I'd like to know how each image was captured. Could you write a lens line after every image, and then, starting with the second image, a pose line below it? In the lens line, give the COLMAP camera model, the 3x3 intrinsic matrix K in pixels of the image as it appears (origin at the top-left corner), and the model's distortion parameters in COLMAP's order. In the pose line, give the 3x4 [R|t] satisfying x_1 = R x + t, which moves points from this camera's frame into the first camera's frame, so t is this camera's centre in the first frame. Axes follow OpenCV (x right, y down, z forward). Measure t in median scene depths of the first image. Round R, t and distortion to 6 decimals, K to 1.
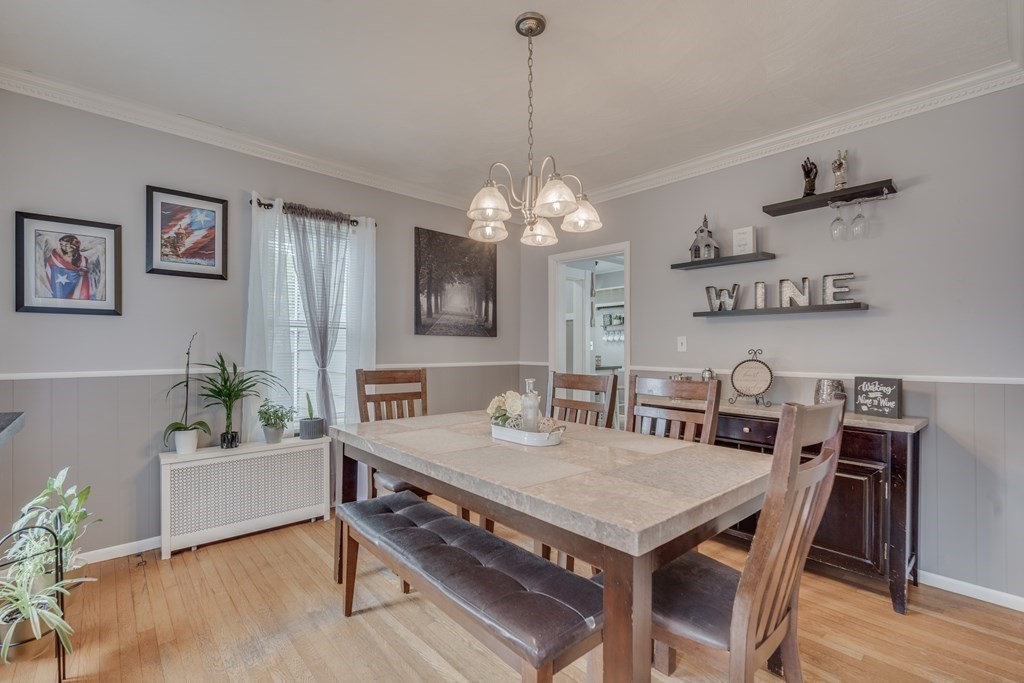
lens RADIAL K [[442.6, 0, 508.1], [0, 442.6, 342.8], [0, 0, 1]] dist [0.000086, 0.001303]
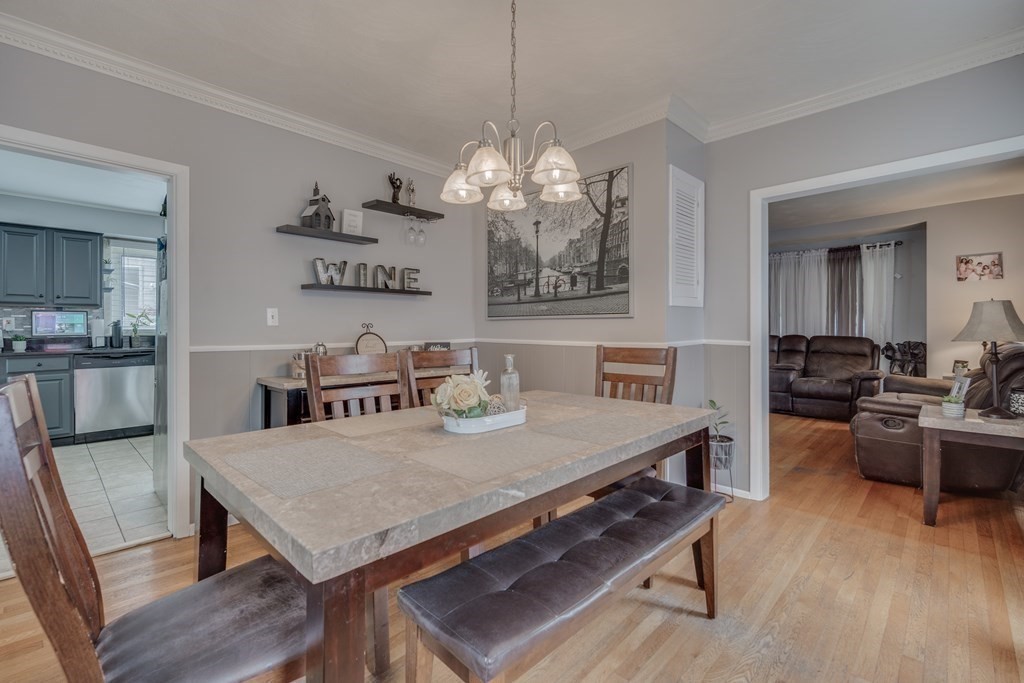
lens RADIAL K [[445.5, 0, 510.7], [0, 445.5, 324.0], [0, 0, 1]] dist [-0.001038, -0.000122]
pose [[-0.044576, 0.001411, 0.999005, -0.605427], [-0.017398, 0.999846, -0.002189, 0.012878], [-0.998854, -0.017478, -0.044545, 0.710539]]
